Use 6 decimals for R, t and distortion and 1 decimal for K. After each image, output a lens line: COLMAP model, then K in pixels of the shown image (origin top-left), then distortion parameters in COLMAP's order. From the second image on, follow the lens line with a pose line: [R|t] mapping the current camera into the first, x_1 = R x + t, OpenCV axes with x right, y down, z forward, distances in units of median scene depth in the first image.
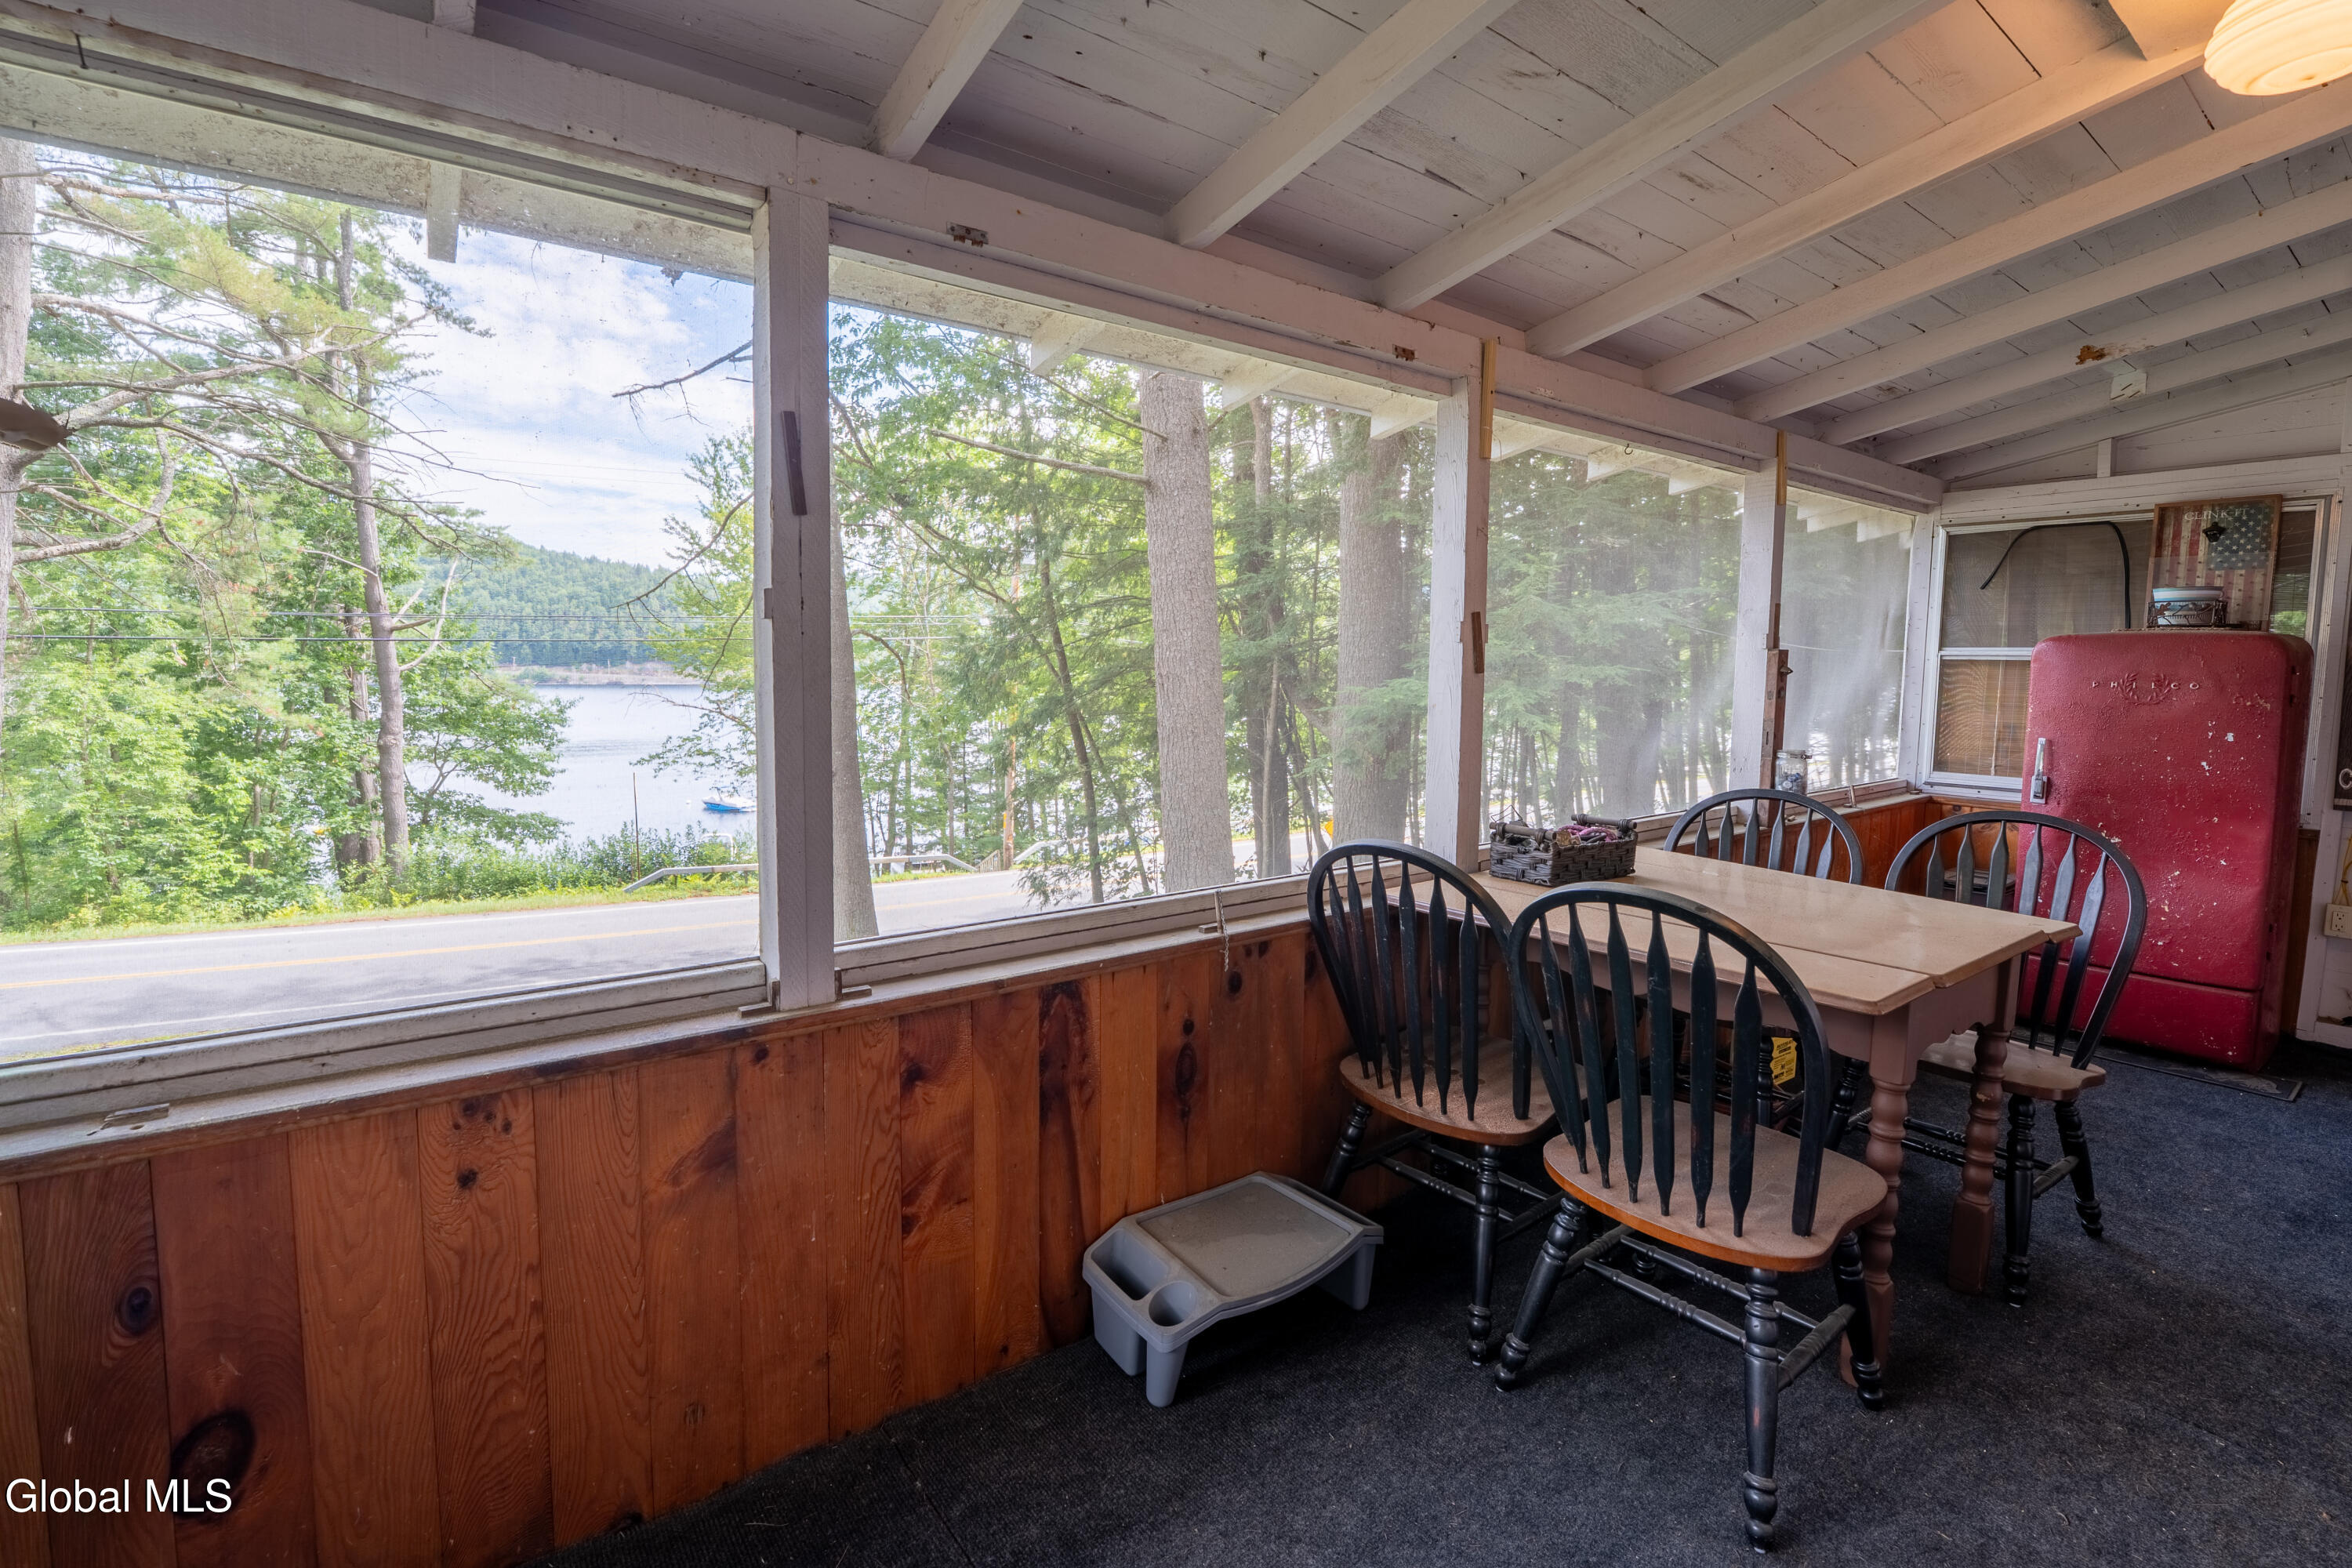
lens RADIAL K [[961.8, 0, 1174.0], [0, 961.8, 736.0], [0, 0, 1]] dist [-0.011658, -0.000081]
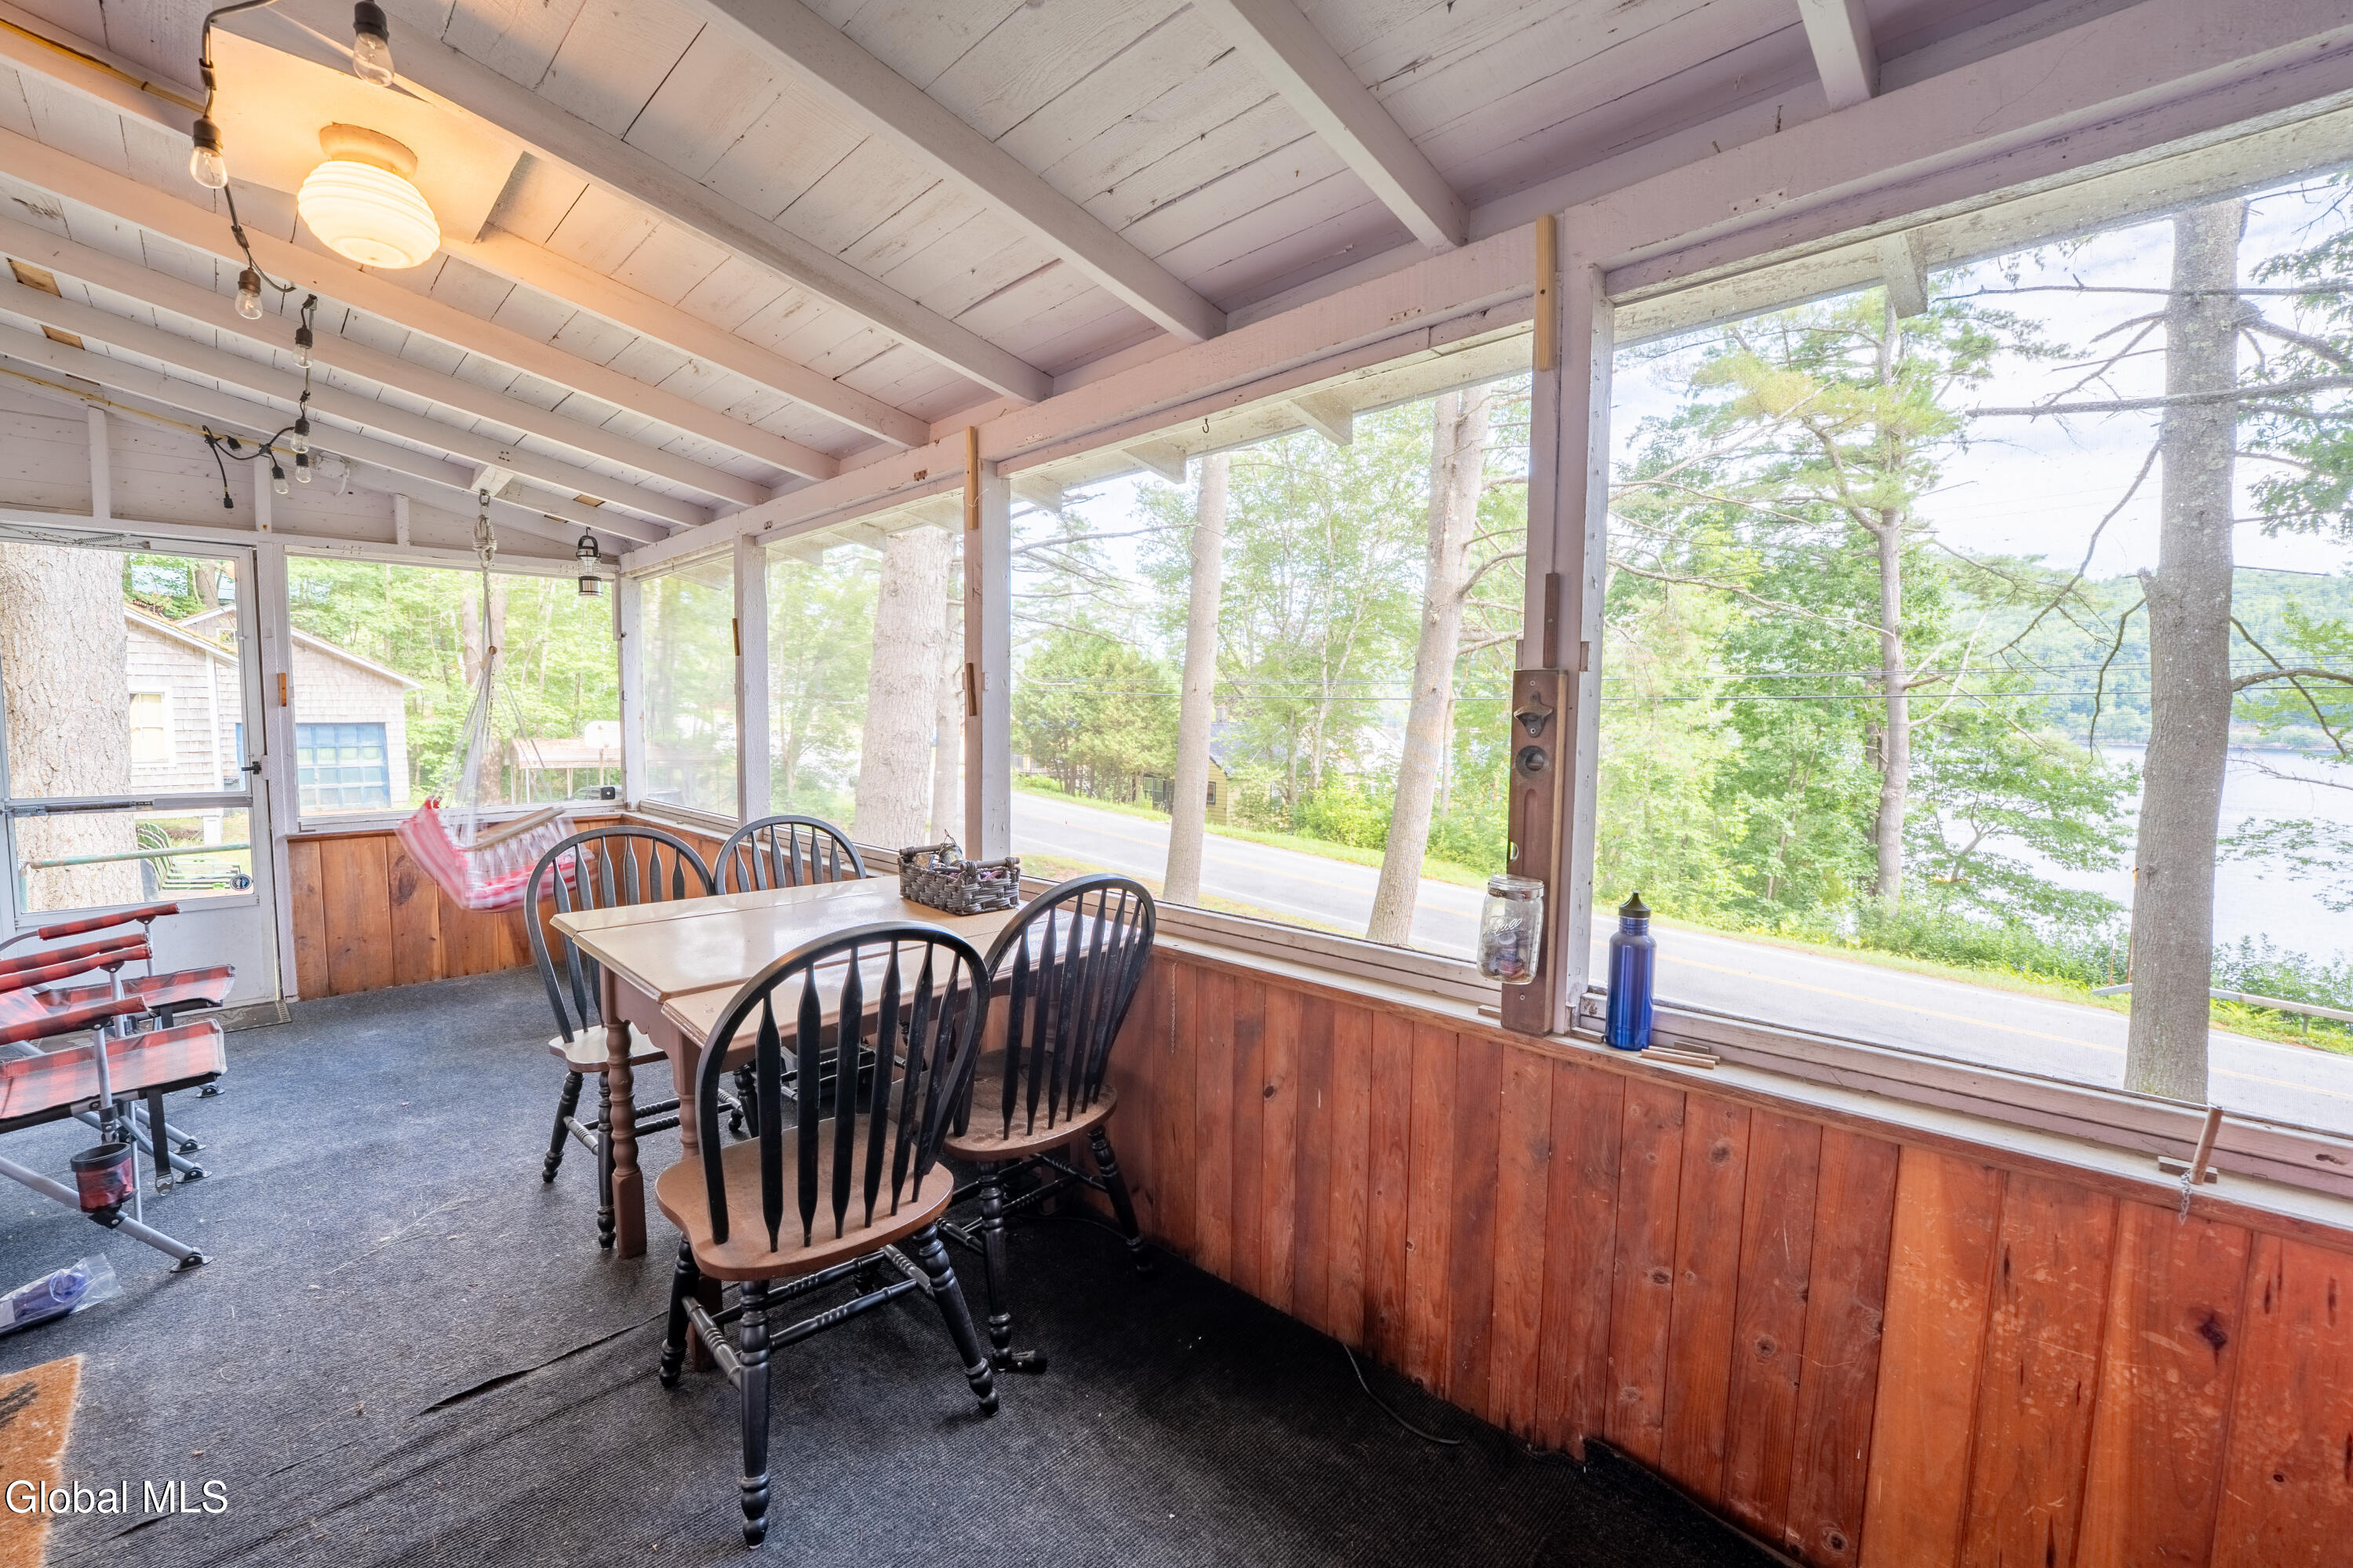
lens RADIAL K [[969.1, 0, 1171.2], [0, 969.1, 787.7], [0, 0, 1]] dist [-0.033061, 0.005385]
pose [[0.205190, 0.068851, -0.976297, 1.405877], [-0.073468, 0.995792, 0.054784, -0.051743], [0.975961, 0.060486, 0.209385, 0.916755]]
